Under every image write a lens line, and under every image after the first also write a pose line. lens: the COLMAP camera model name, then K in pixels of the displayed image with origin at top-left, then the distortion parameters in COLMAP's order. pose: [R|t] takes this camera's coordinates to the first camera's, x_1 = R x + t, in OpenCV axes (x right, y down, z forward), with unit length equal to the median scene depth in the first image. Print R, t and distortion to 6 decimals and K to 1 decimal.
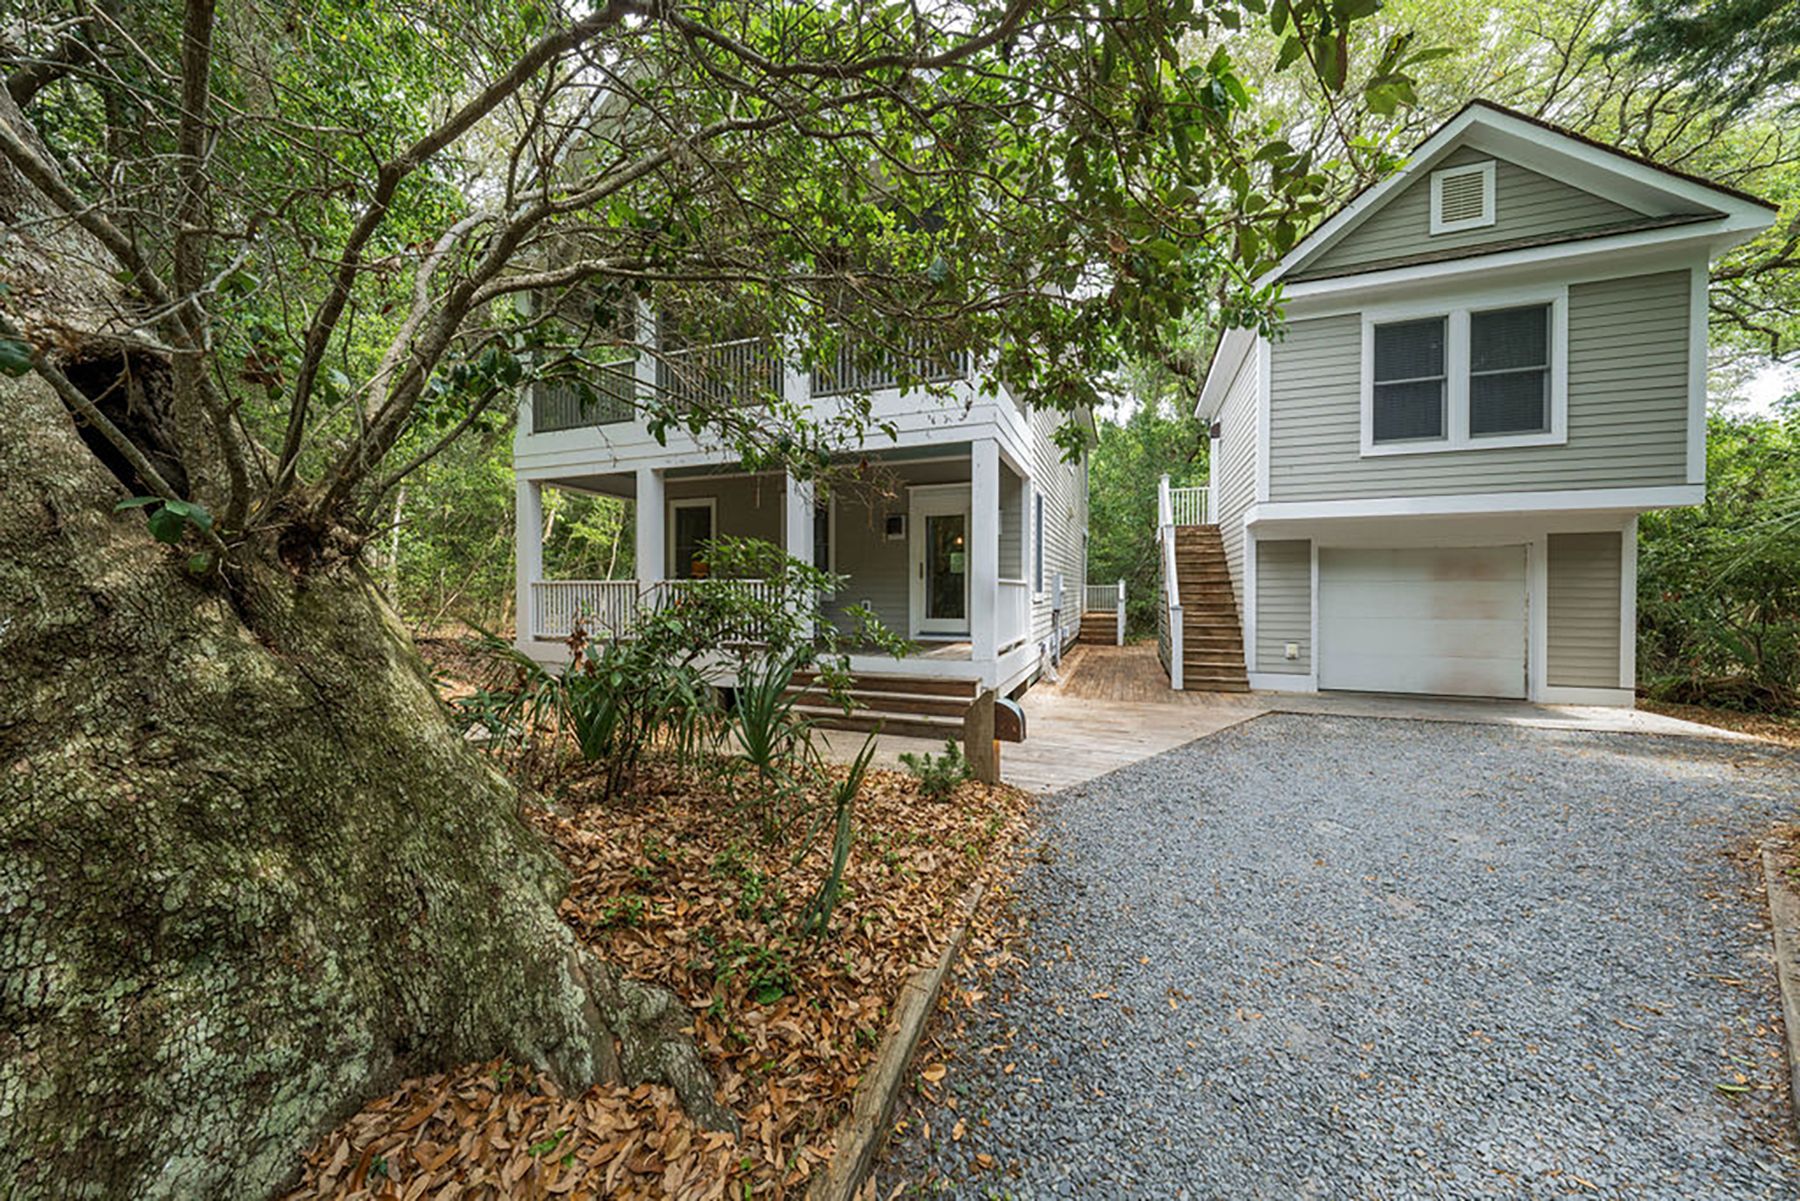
lens RADIAL K [[619.7, 0, 892.2], [0, 619.7, 597.9], [0, 0, 1]] dist [0.000053, 0.000120]
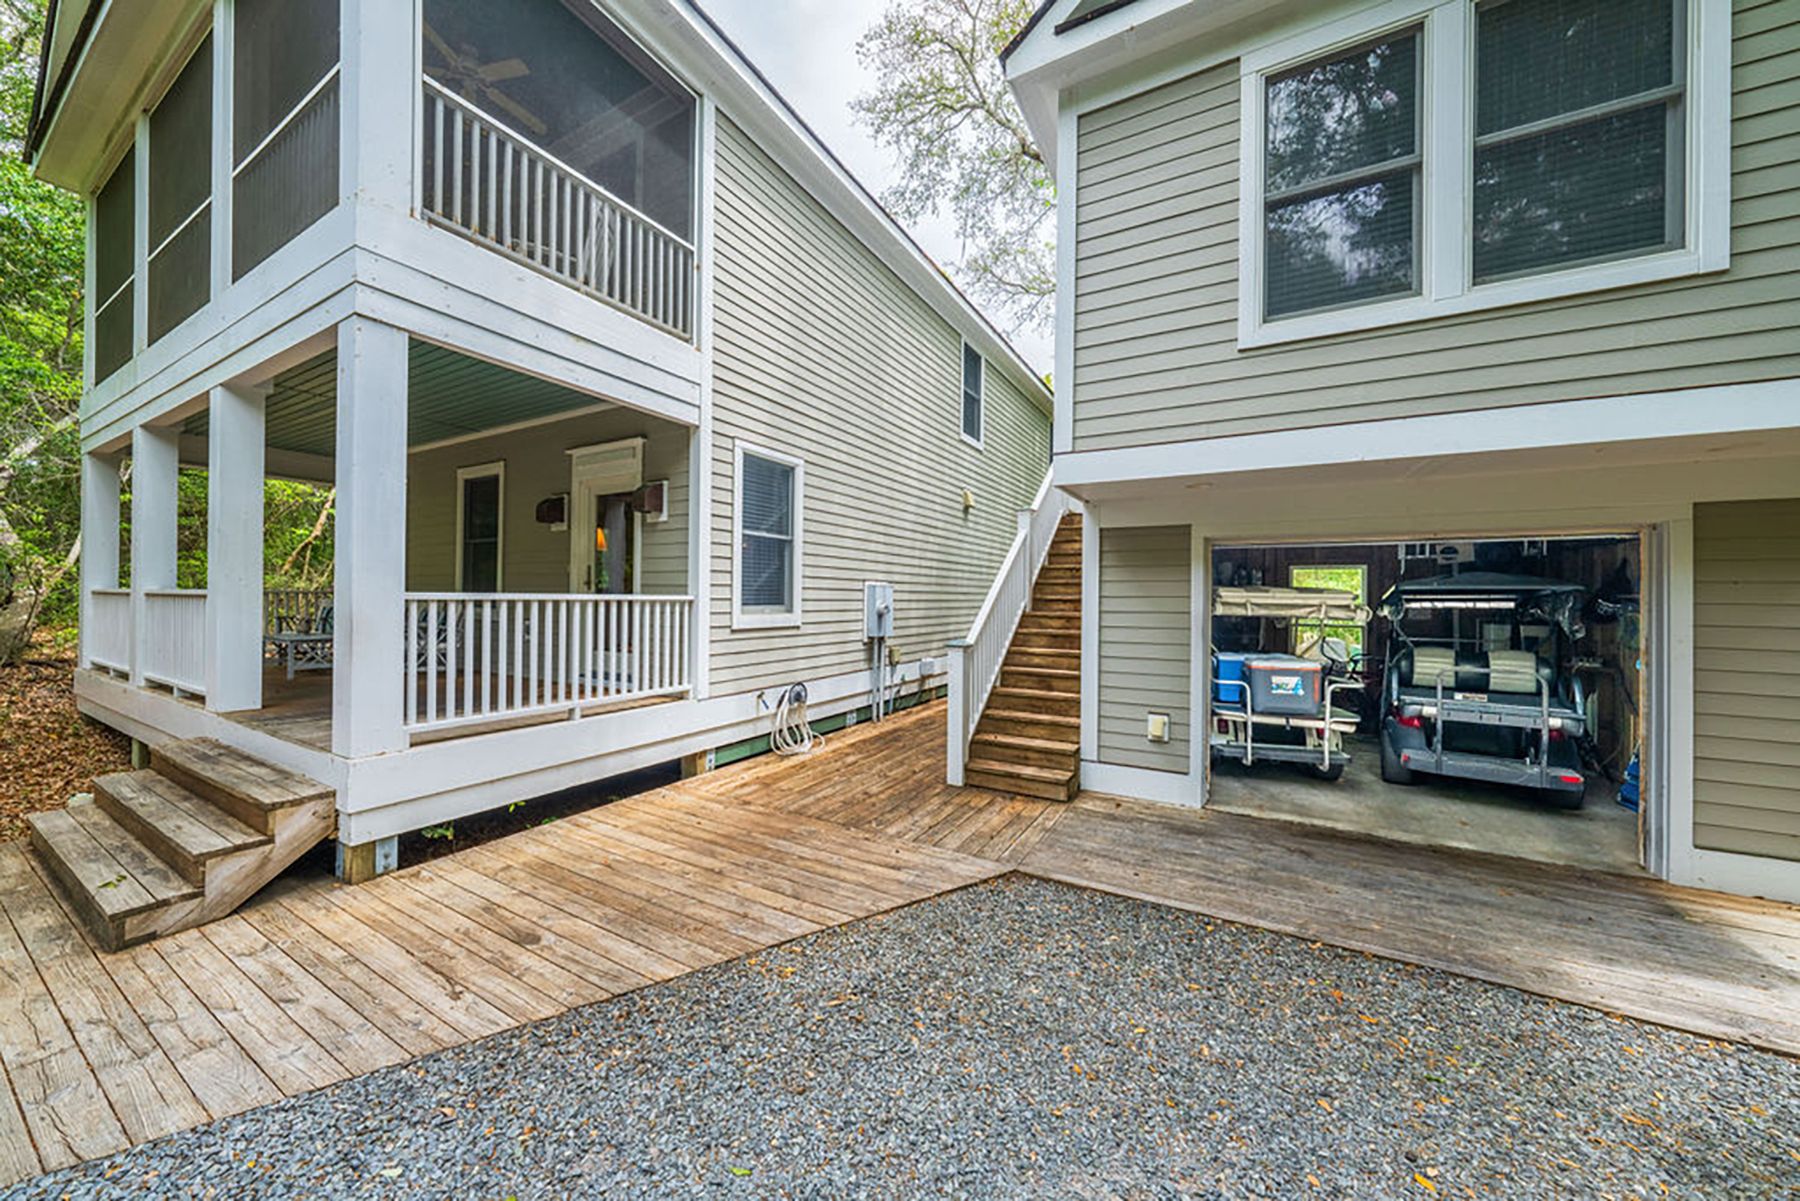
lens RADIAL K [[619.7, 0, 892.2], [0, 619.7, 597.9], [0, 0, 1]] dist [0.000053, 0.000120]
pose [[0.985873, 0.008155, -0.167293, 0.507886], [-0.009374, 0.999935, -0.006498, -0.024751], [0.167230, 0.007975, 0.985886, 0.421356]]
